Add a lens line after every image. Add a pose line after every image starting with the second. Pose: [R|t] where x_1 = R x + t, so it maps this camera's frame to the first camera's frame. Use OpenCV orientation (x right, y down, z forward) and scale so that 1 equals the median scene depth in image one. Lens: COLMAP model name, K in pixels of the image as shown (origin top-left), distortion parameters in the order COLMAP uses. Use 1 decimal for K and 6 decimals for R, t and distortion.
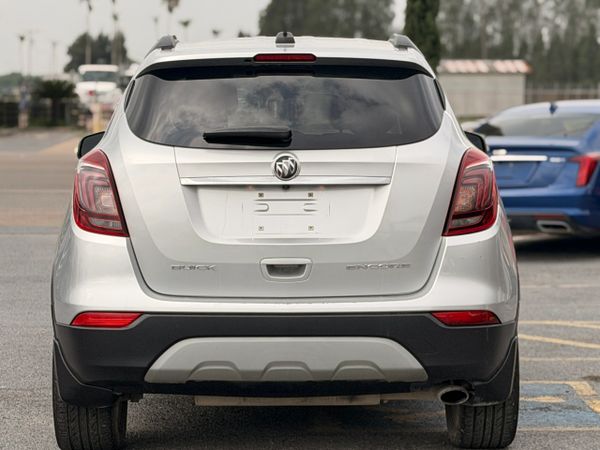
lens RADIAL K [[1707.9, 0, 300.0], [0, 1707.9, 225.1], [0, 0, 1]] dist [-0.092105, 0.000000]
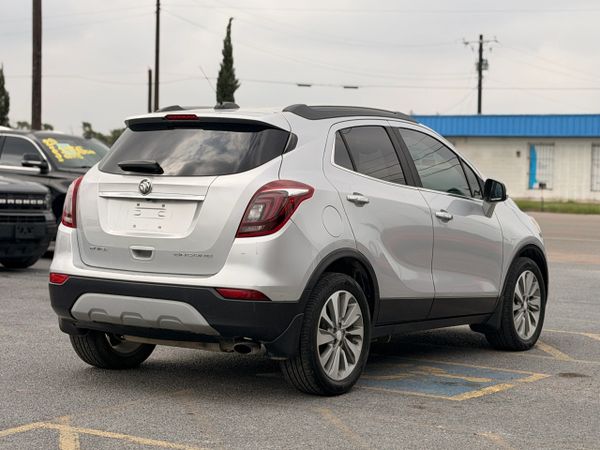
lens RADIAL K [[1255.4, 0, 300.1], [0, 1255.4, 224.8], [0, 0, 1]] dist [0.046830, 0.000000]
pose [[0.838897, 0.045366, -0.542396, 0.720648], [-0.063852, 0.997842, -0.015298, 0.008521], [0.540532, 0.047467, 0.839984, 0.124519]]
